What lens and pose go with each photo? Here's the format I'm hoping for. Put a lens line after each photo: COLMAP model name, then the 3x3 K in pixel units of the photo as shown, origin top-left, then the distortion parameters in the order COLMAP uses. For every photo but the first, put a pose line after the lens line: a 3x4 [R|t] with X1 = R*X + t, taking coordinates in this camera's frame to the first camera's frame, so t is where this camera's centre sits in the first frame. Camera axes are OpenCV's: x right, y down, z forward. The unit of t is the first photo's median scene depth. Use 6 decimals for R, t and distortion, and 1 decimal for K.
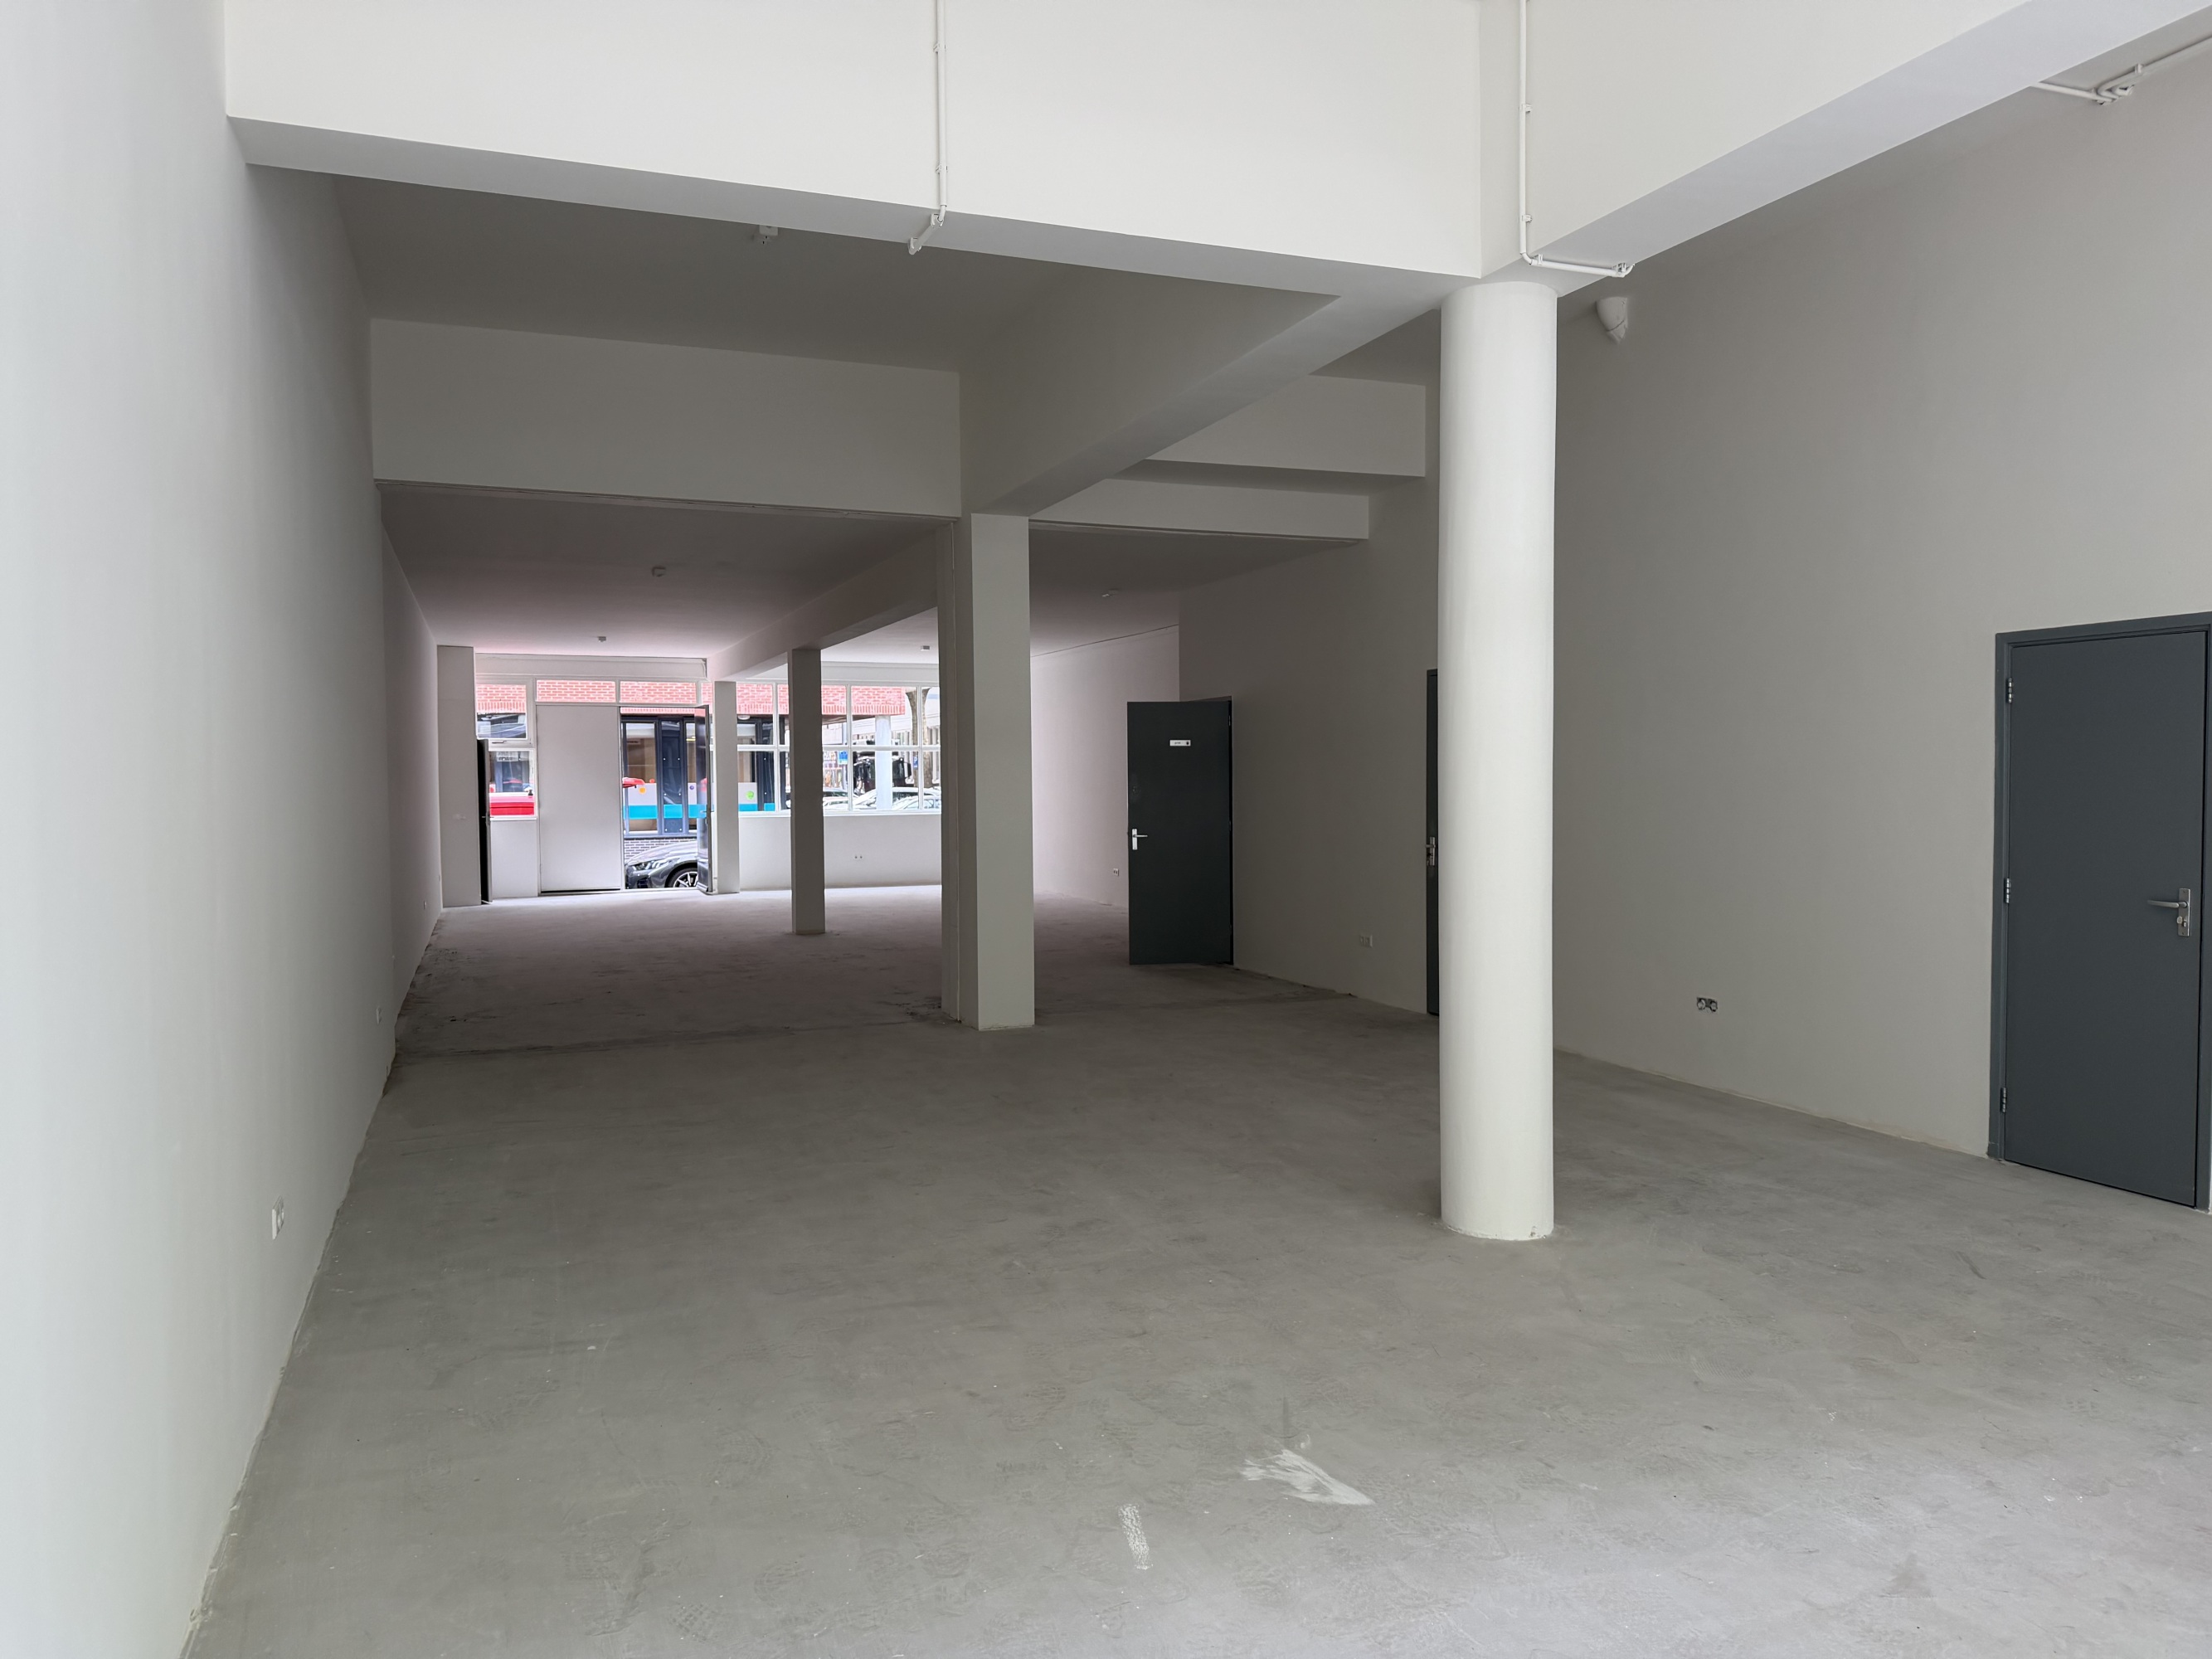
lens RADIAL K [[1547.4, 0, 1106.0], [0, 1547.4, 829.5], [0, 0, 1]] dist [0.127241, -0.250564]
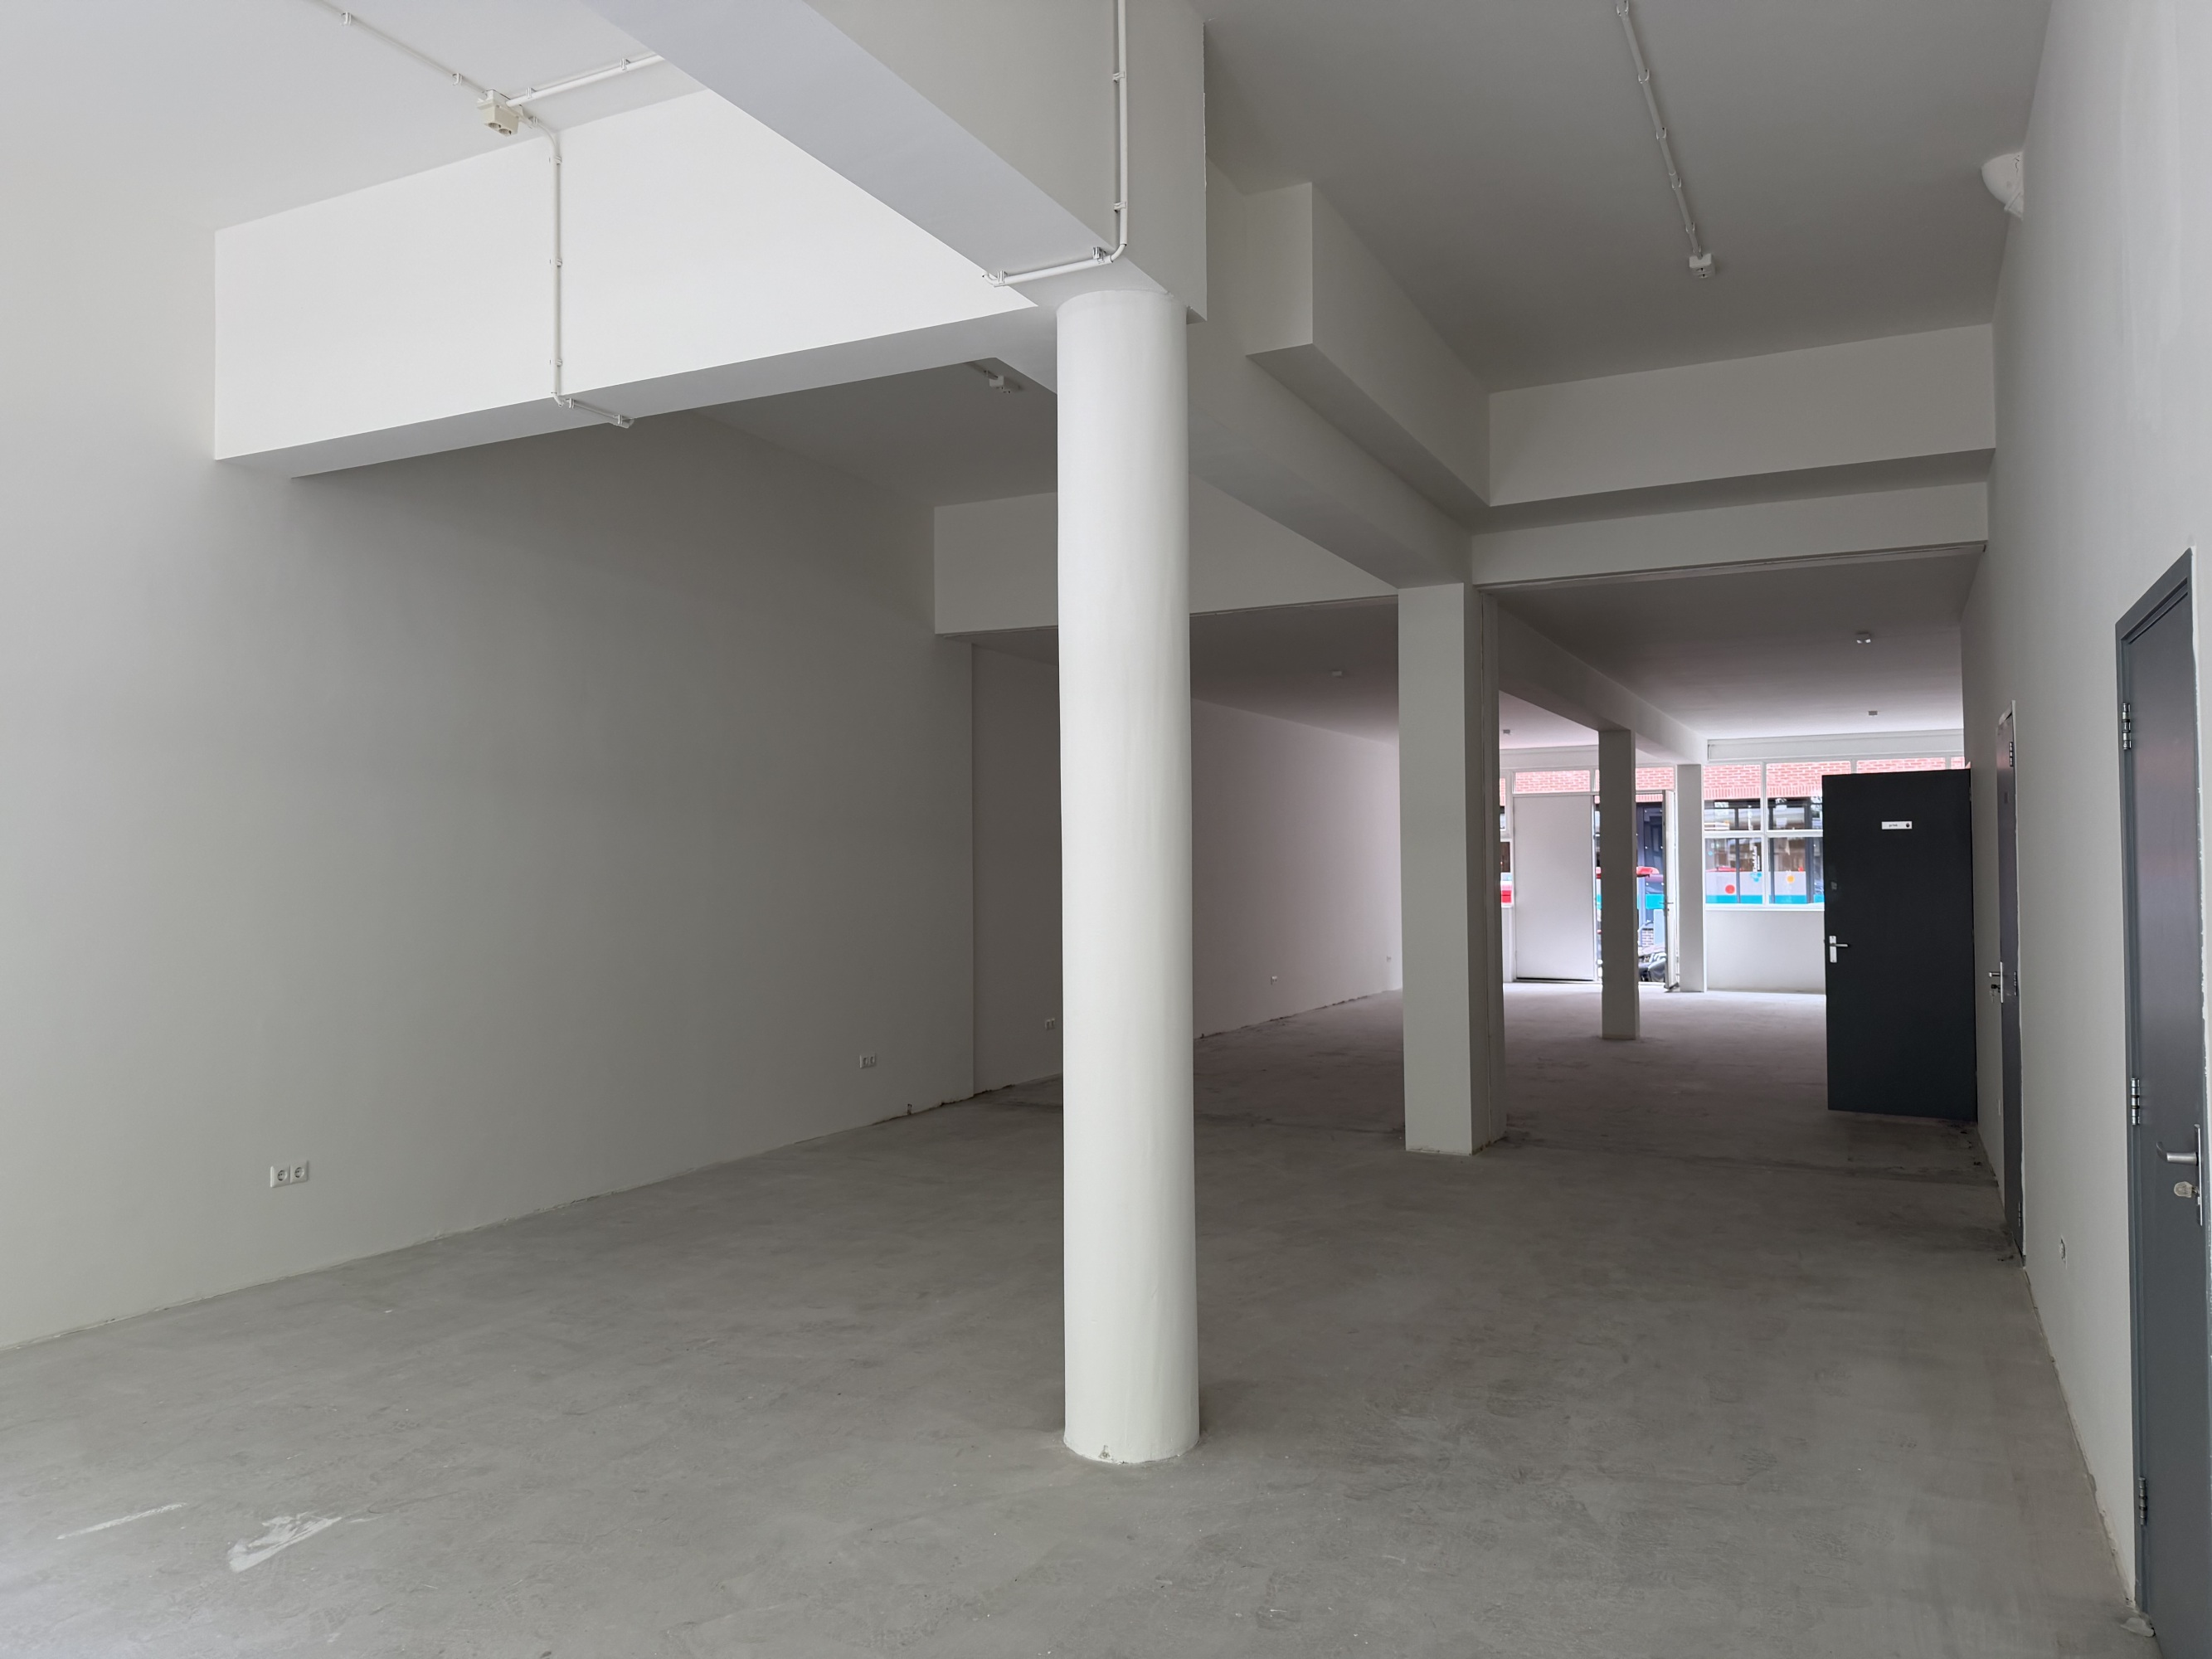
lens RADIAL K [[1562.9, 0, 1106.0], [0, 1562.9, 829.5], [0, 0, 1]] dist [0.001739, -0.005345]
pose [[0.667677, -0.017384, -0.744248, 0.760335], [-0.023187, 0.998757, -0.044130, -0.021840], [0.744090, 0.046722, 0.666444, 0.398449]]
